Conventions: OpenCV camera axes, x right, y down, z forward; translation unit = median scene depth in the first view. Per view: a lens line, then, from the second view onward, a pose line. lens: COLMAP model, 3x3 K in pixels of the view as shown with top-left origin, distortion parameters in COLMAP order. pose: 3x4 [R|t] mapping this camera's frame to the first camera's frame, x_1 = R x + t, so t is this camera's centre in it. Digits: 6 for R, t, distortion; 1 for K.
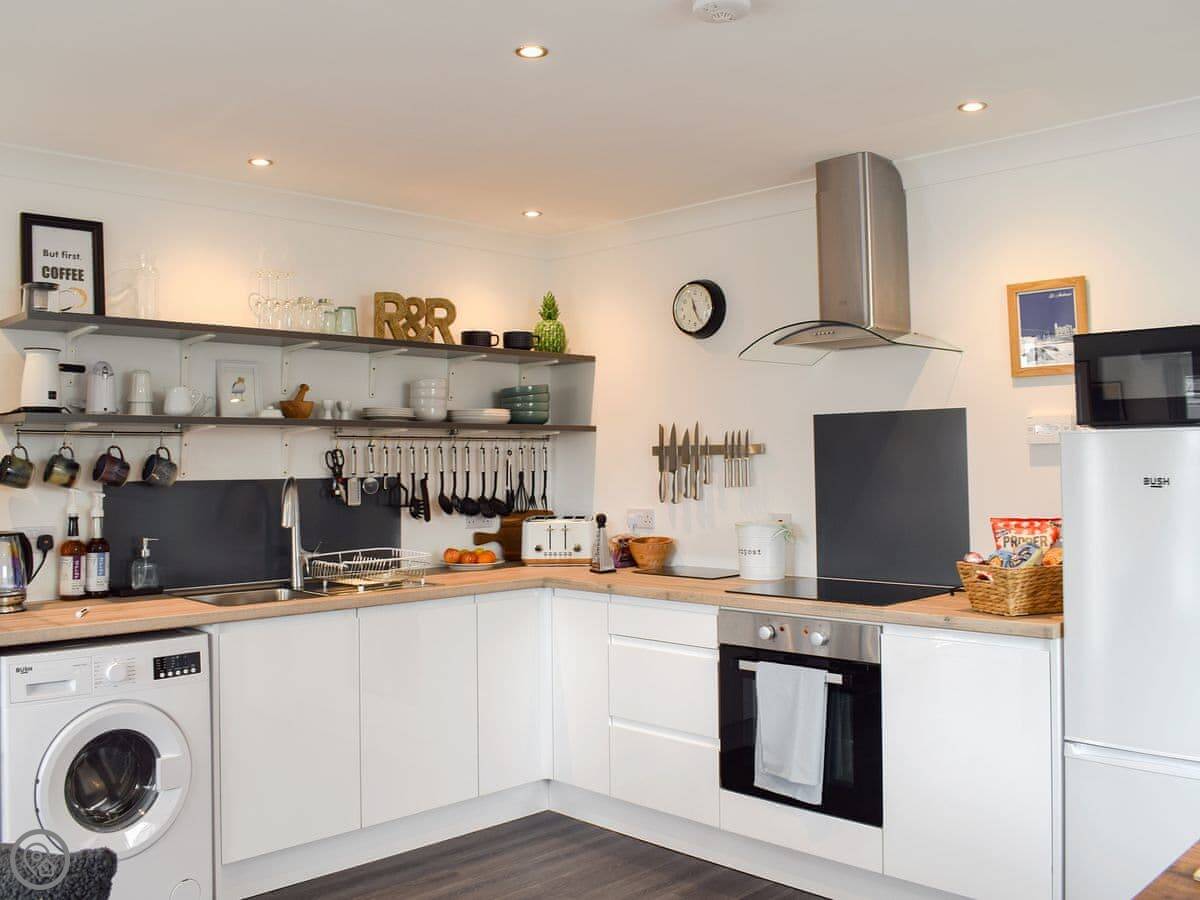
lens RADIAL K [[1090.2, 0, 600.1], [0, 1090.2, 391.2], [0, 0, 1]] dist [-0.065626, 0.005333]
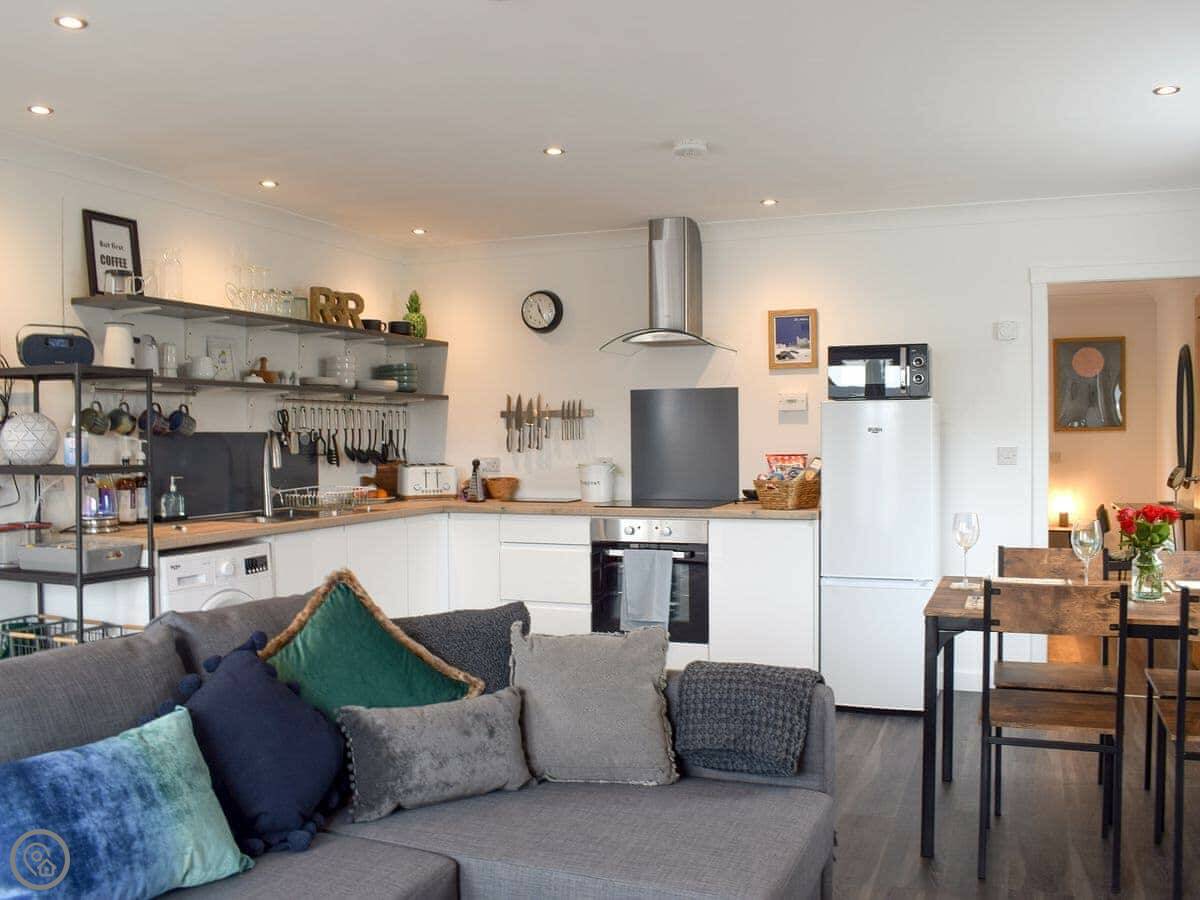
lens RADIAL K [[1126.0, 0, 600.0], [0, 1126.0, 450.0], [0, 0, 1]] dist [-0.053125, 0.001356]
pose [[0.905464, -0.000444, 0.424423, -0.457231], [-0.028988, 0.997600, 0.062887, 0.007698], [-0.423432, -0.069245, 0.903277, -0.339228]]
